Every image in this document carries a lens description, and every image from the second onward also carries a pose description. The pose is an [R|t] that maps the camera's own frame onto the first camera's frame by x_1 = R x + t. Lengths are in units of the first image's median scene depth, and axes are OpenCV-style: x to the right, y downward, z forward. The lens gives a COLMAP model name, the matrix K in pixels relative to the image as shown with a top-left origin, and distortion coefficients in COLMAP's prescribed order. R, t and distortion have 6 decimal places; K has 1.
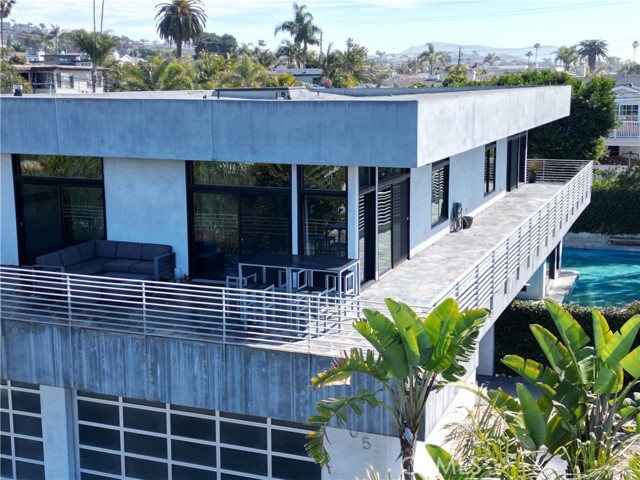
lens RADIAL K [[884.7, 0, 320.0], [0, 884.7, 240.0], [0, 0, 1]] dist [0.194241, -0.565410]
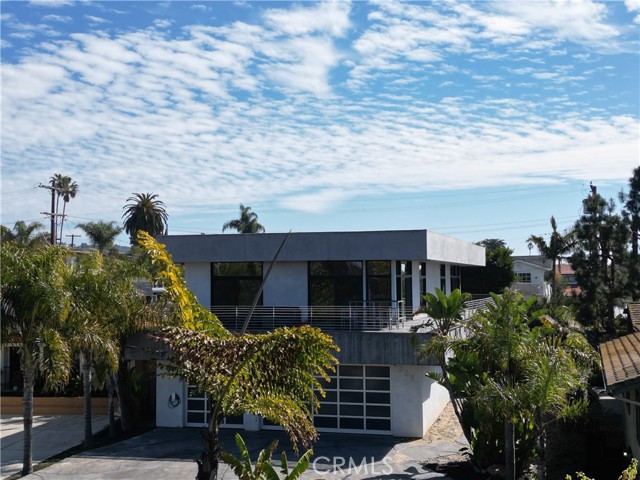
lens RADIAL K [[884.7, 0, 320.0], [0, 884.7, 240.0], [0, 0, 1]] dist [0.194241, -0.565410]
pose [[0.995275, 0.003227, 0.097047, -0.252048], [0.018468, 0.974914, -0.221815, 0.243435], [-0.095328, 0.222559, 0.970248, -0.774099]]
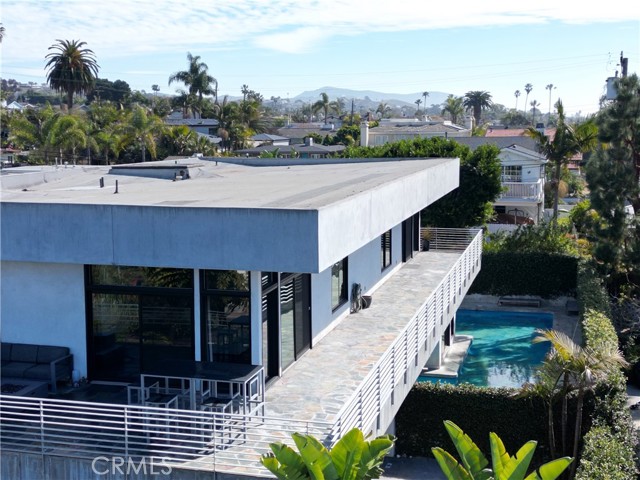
lens RADIAL K [[884.7, 0, 320.0], [0, 884.7, 240.0], [0, 0, 1]] dist [0.194241, -0.565410]
pose [[0.993262, -0.013741, 0.115077, -0.004110], [0.019165, 0.998750, -0.046162, -0.048846], [-0.114299, 0.048057, 0.992283, -0.010209]]
